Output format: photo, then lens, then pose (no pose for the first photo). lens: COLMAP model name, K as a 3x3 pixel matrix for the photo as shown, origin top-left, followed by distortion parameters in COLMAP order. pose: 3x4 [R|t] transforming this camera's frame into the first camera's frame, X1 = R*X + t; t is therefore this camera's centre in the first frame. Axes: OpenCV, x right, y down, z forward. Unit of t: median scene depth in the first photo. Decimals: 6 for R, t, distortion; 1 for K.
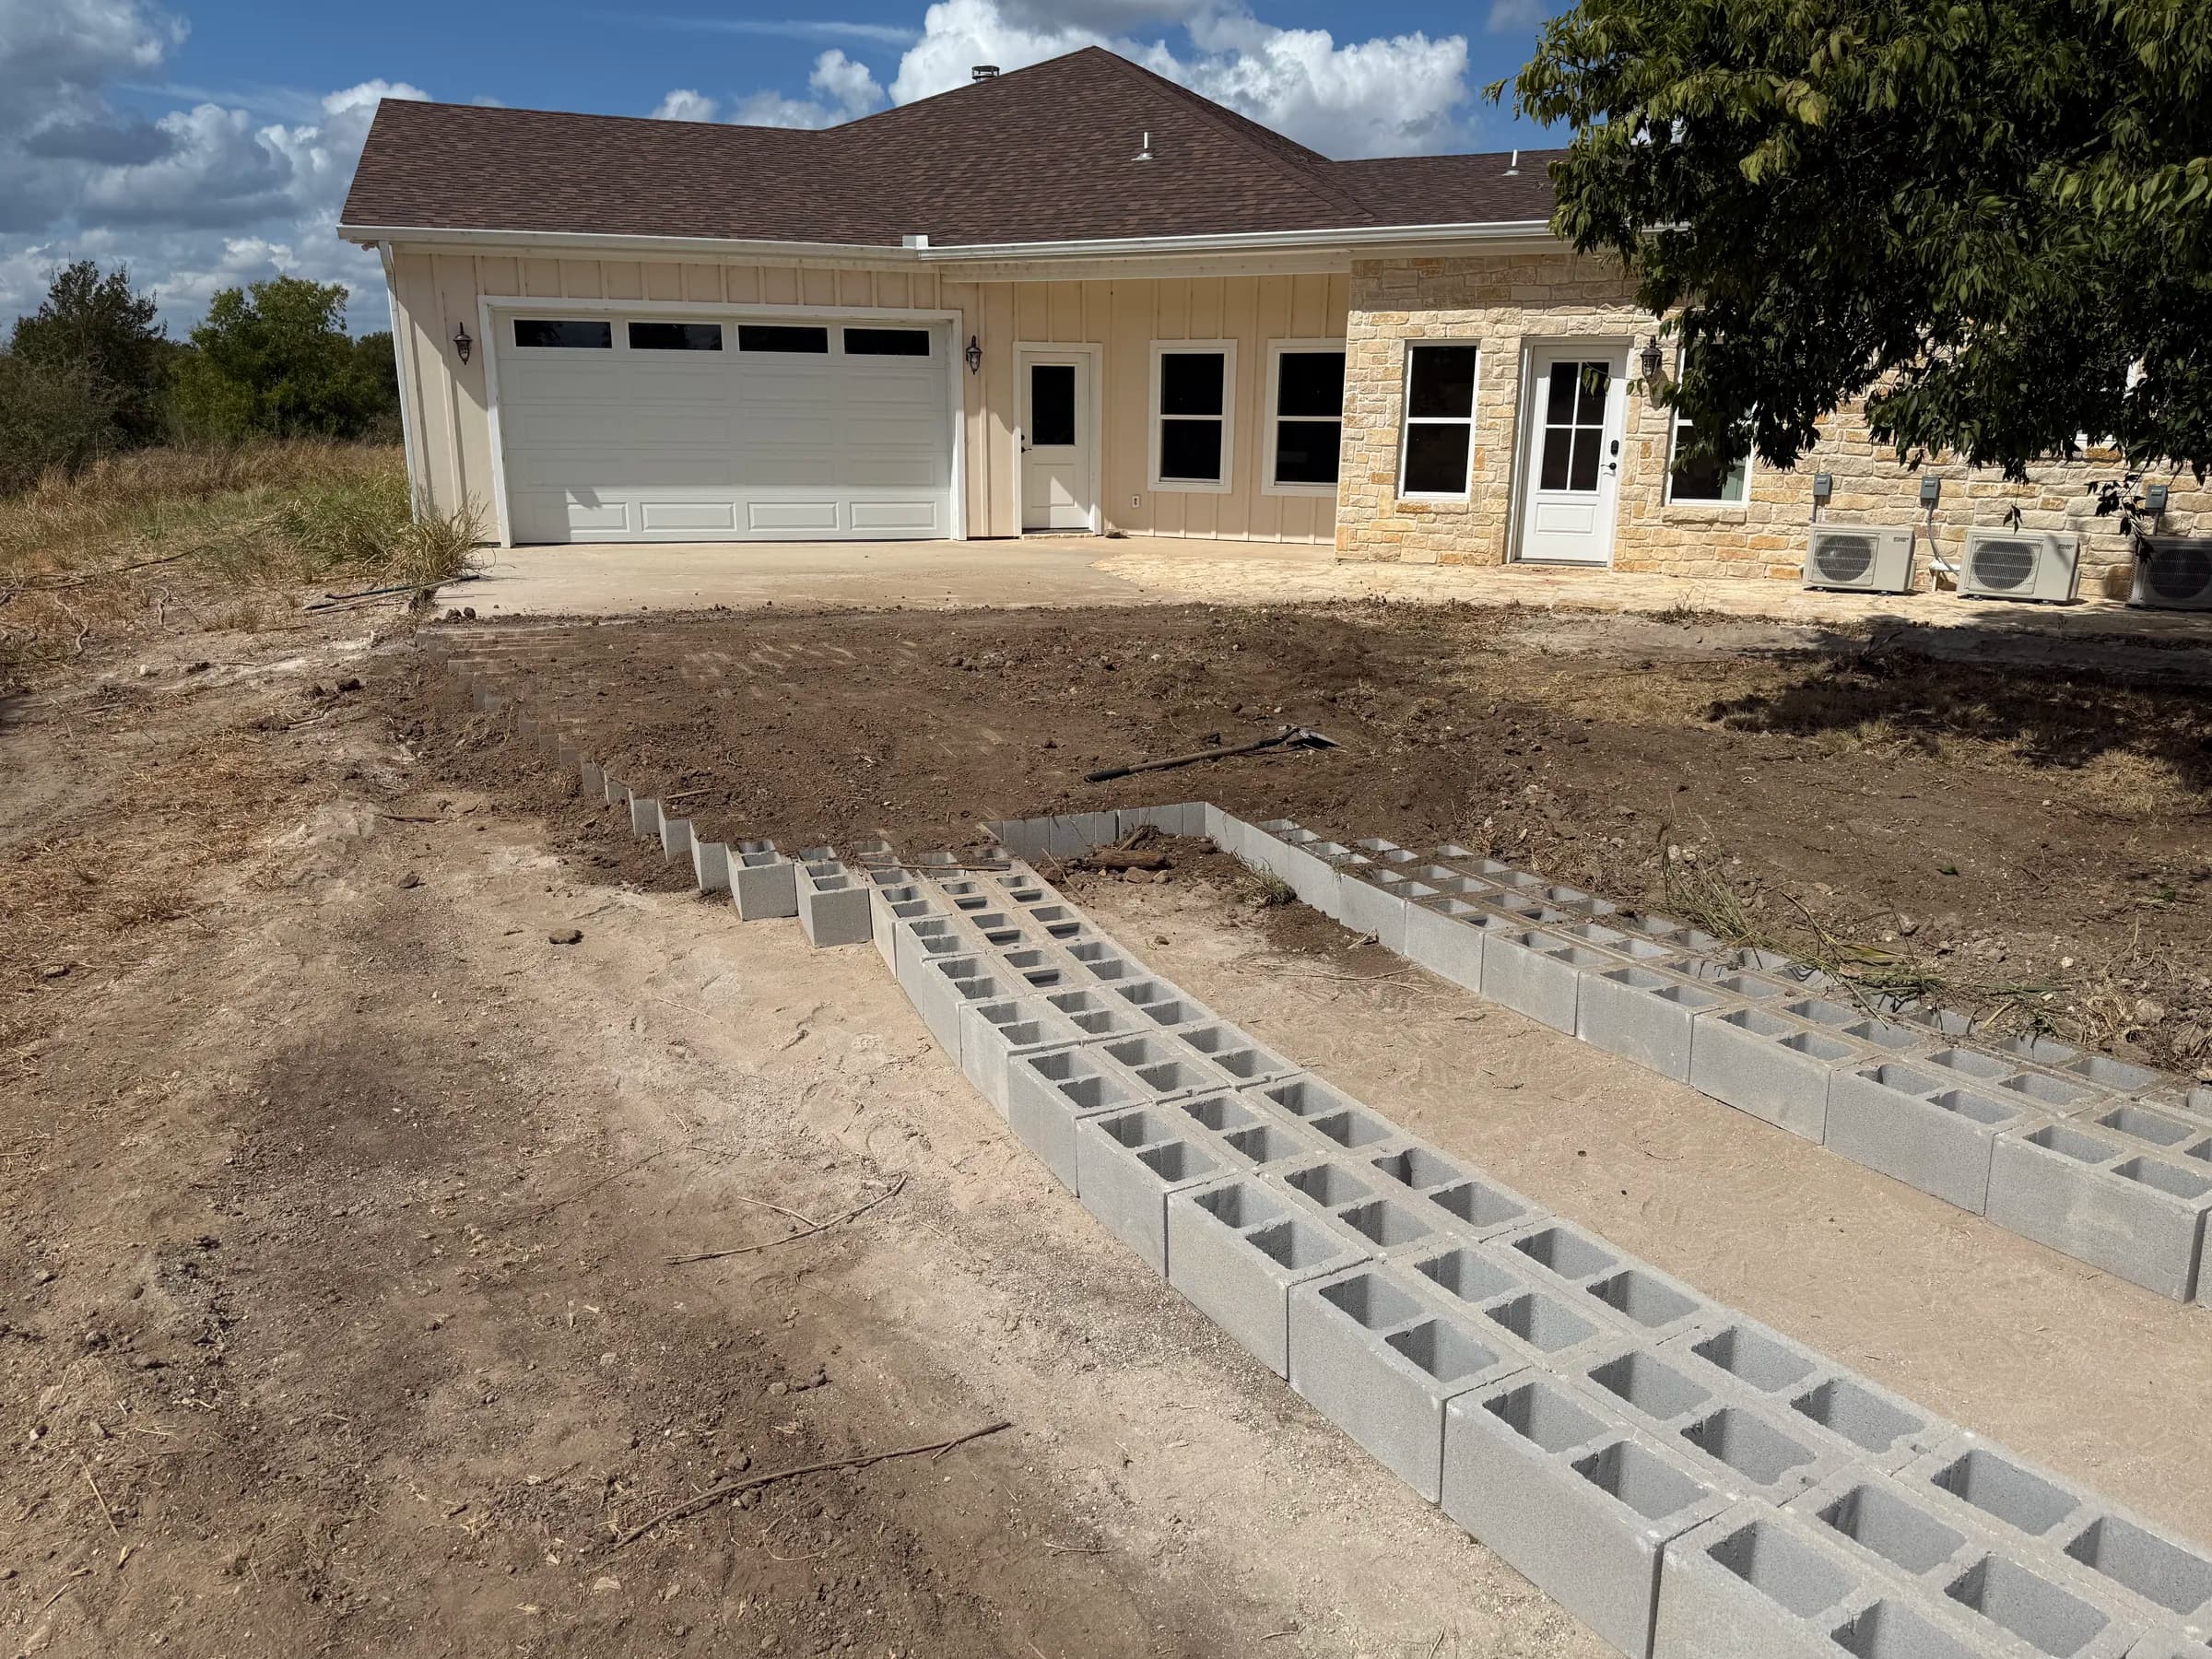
lens RADIAL K [[1525.6, 0, 1090.3], [0, 1525.6, 839.7], [0, 0, 1]] dist [0.058358, -0.092720]
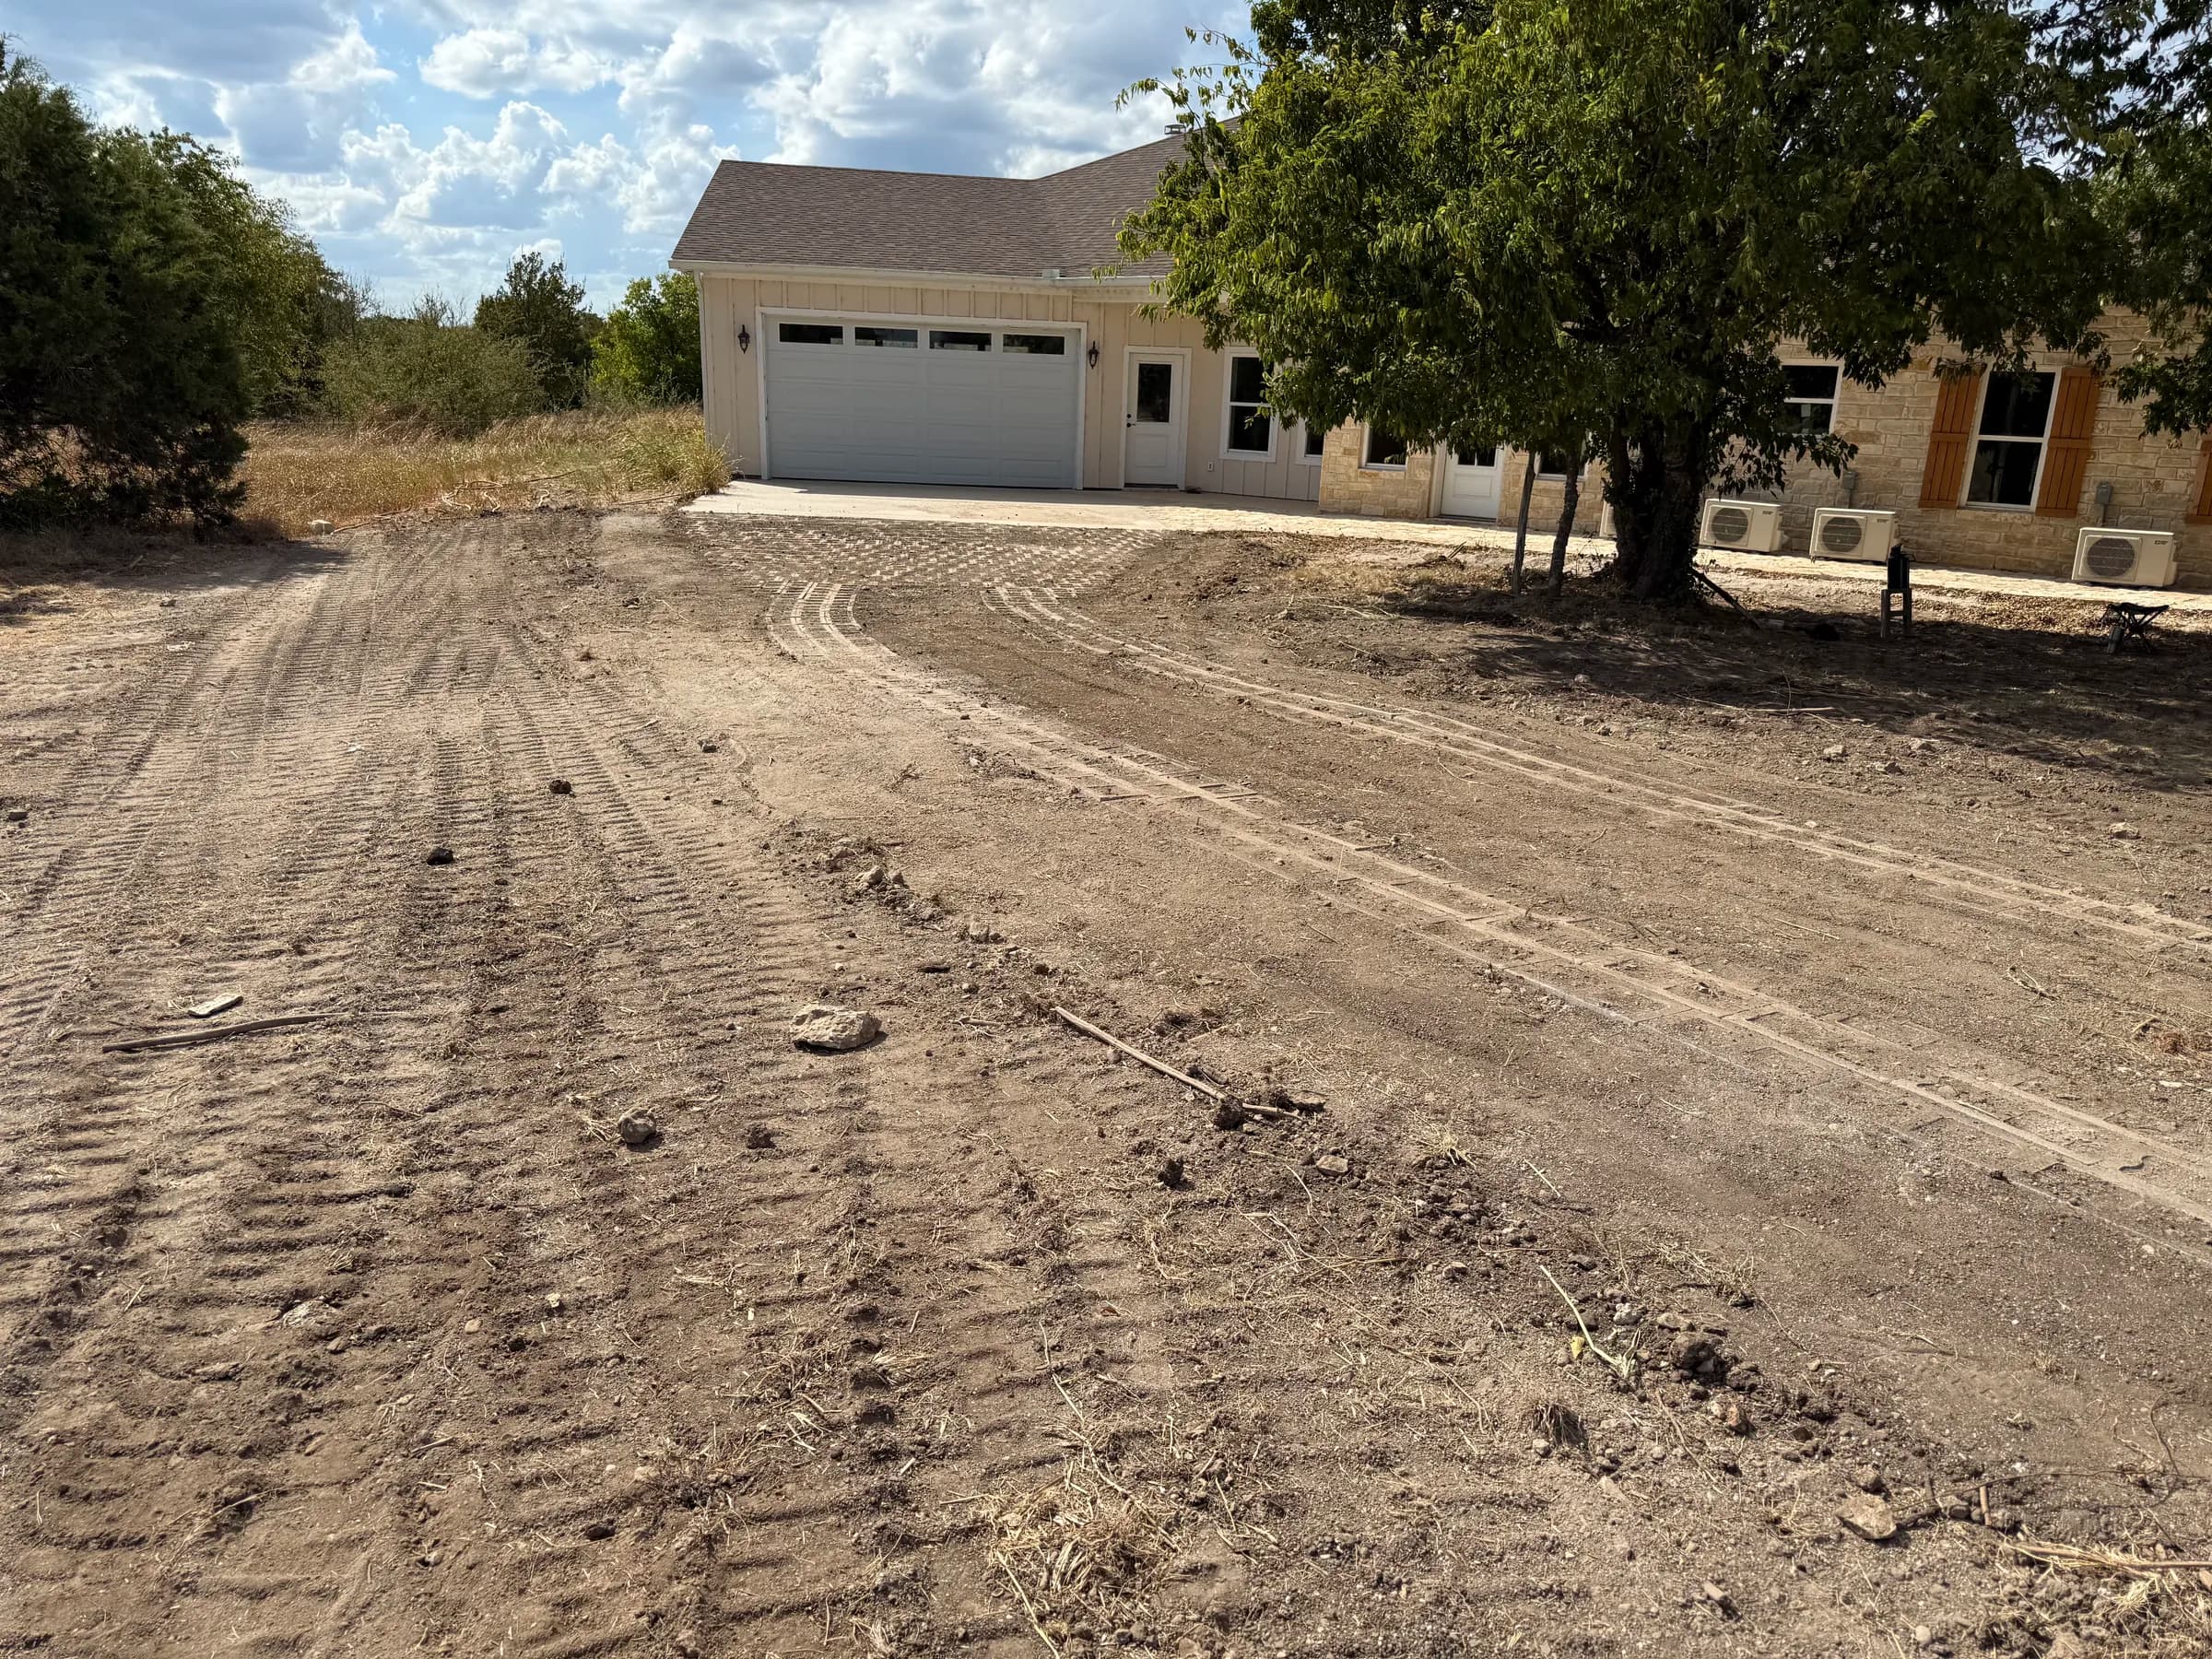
lens RADIAL K [[1525.6, 0, 1090.3], [0, 1525.6, 839.7], [0, 0, 1]] dist [0.058358, -0.092720]
pose [[0.972969, 0.089631, -0.212833, 0.281221], [-0.087132, 0.995973, 0.021109, 0.099606], [0.213868, -0.001994, 0.976860, -0.387942]]
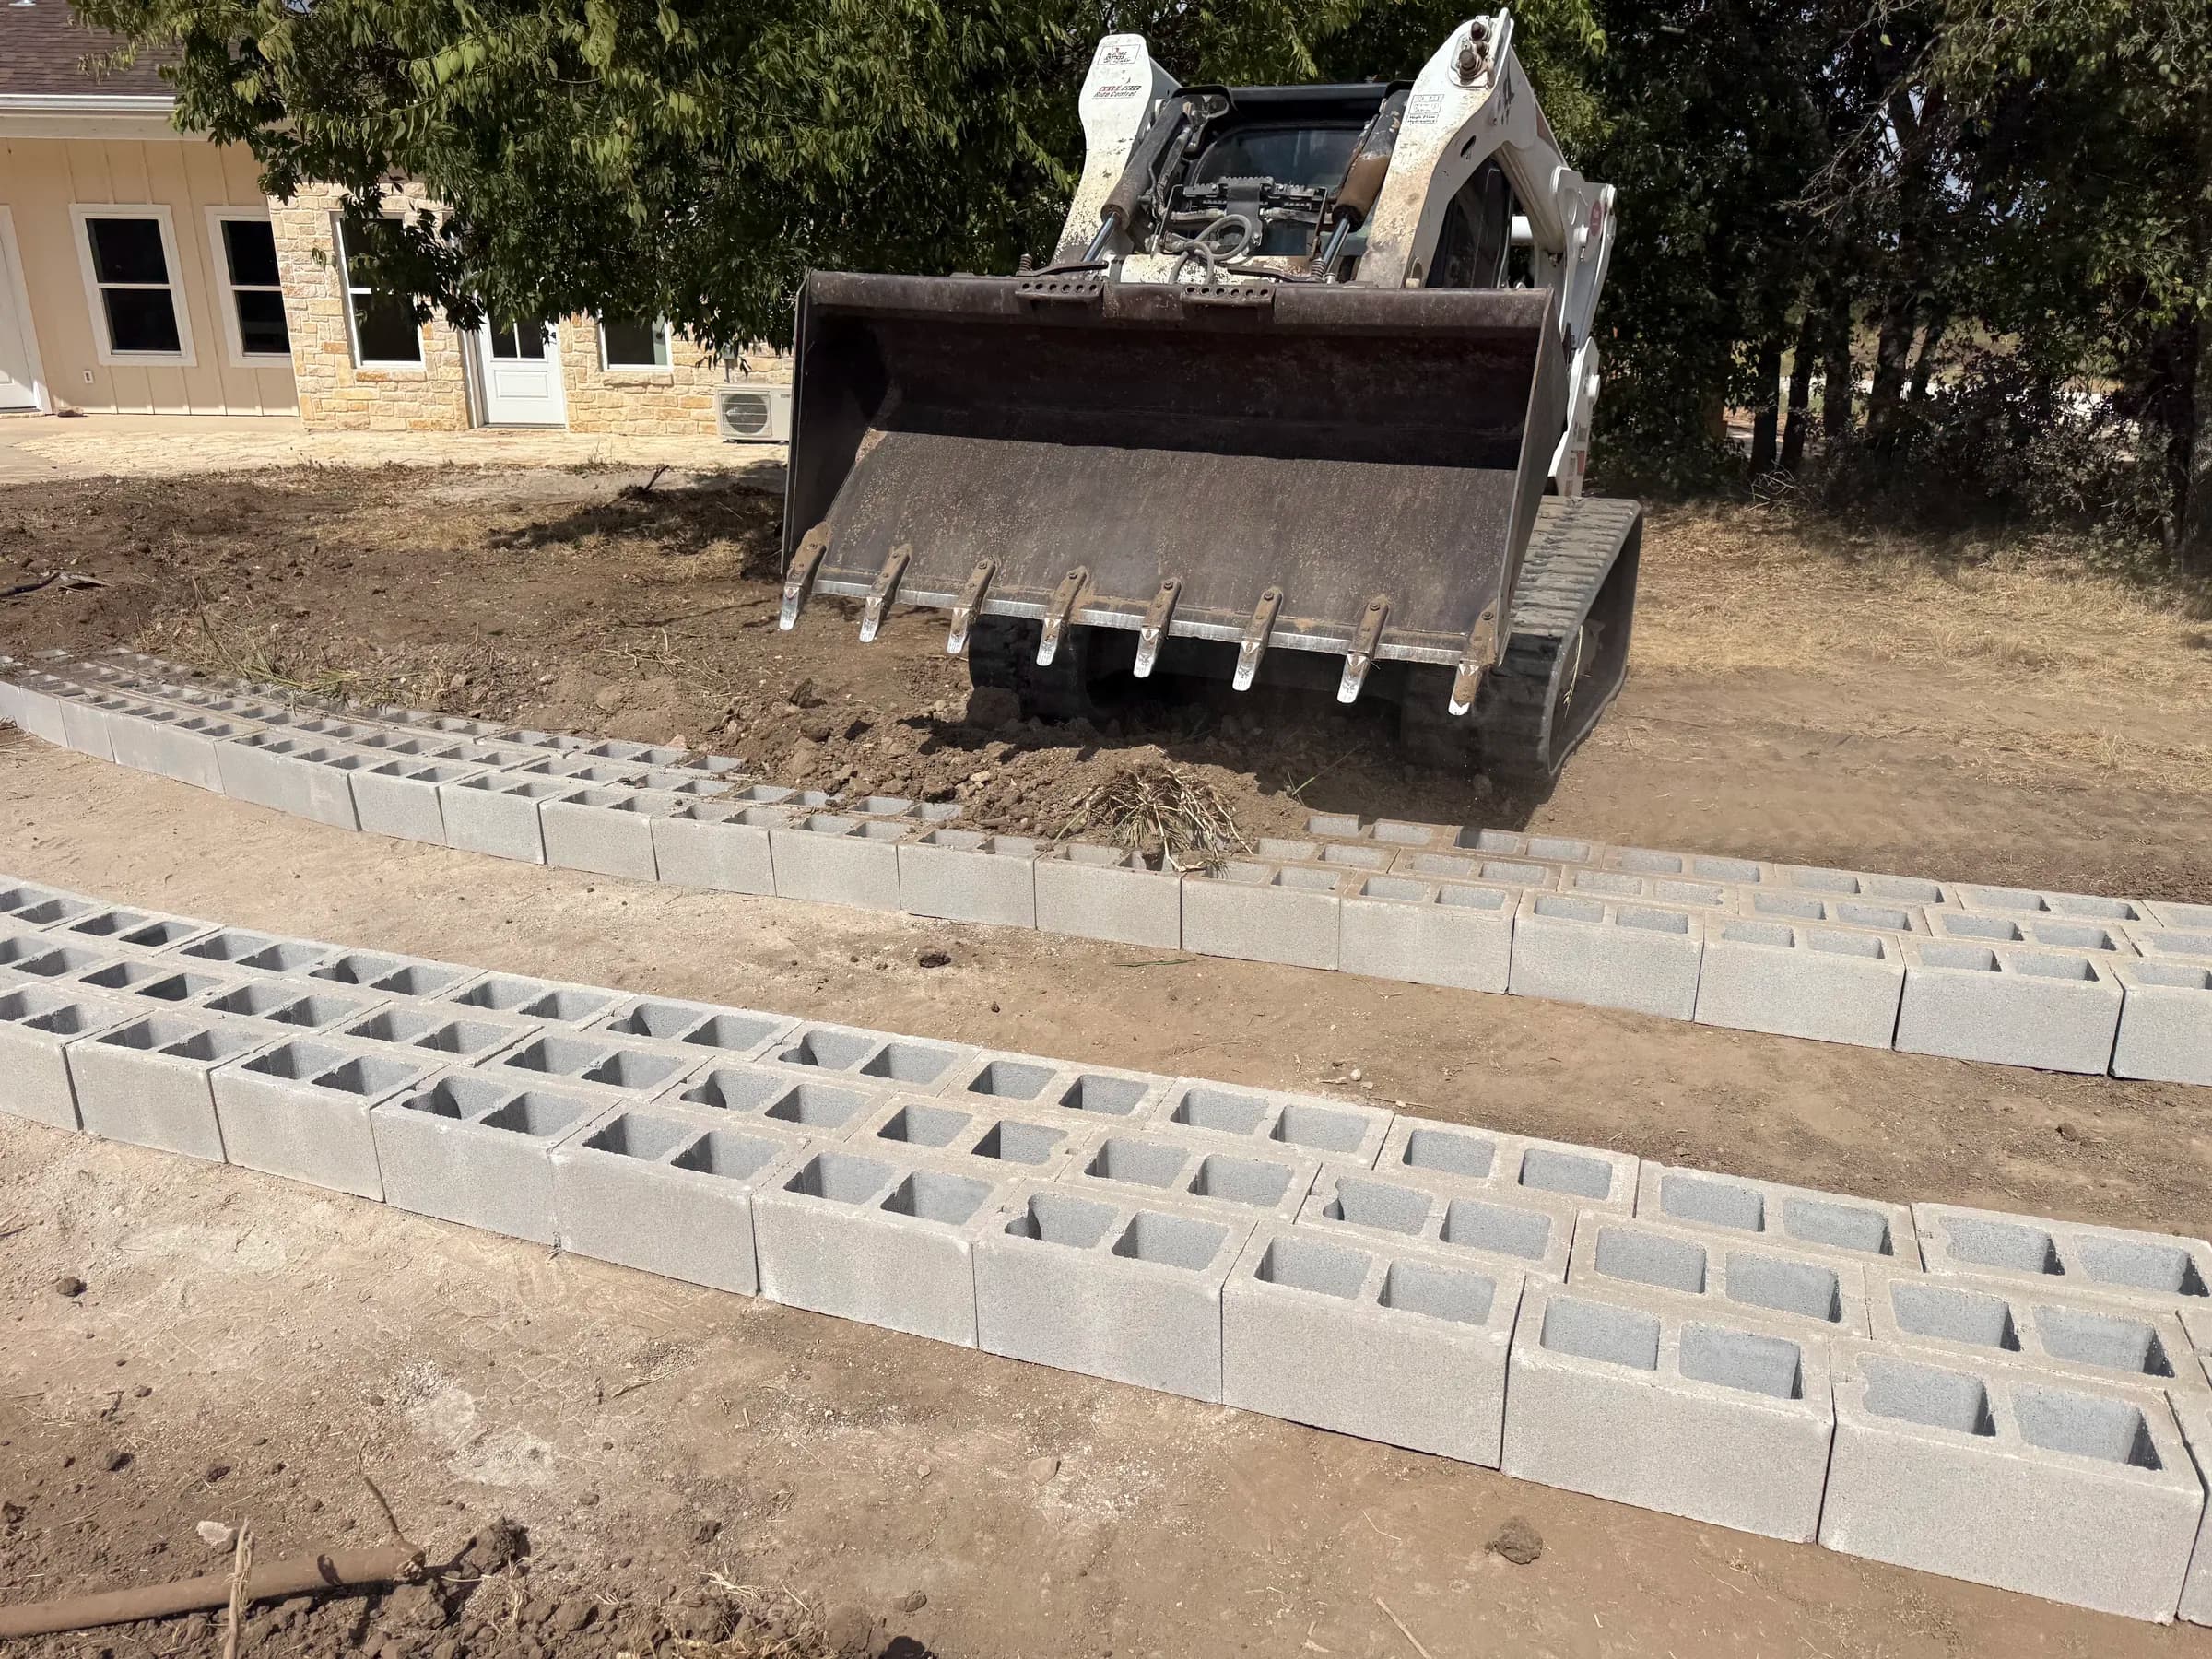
lens RADIAL K [[1569.4, 0, 1111.9], [0, 1569.4, 824.4], [0, 0, 1]] dist [-0.005258, -0.005355]
pose [[0.882801, -0.144171, 0.447076, 0.134910], [0.117573, 0.989259, 0.086850, 0.047484], [-0.454795, -0.024107, 0.890270, -0.167618]]
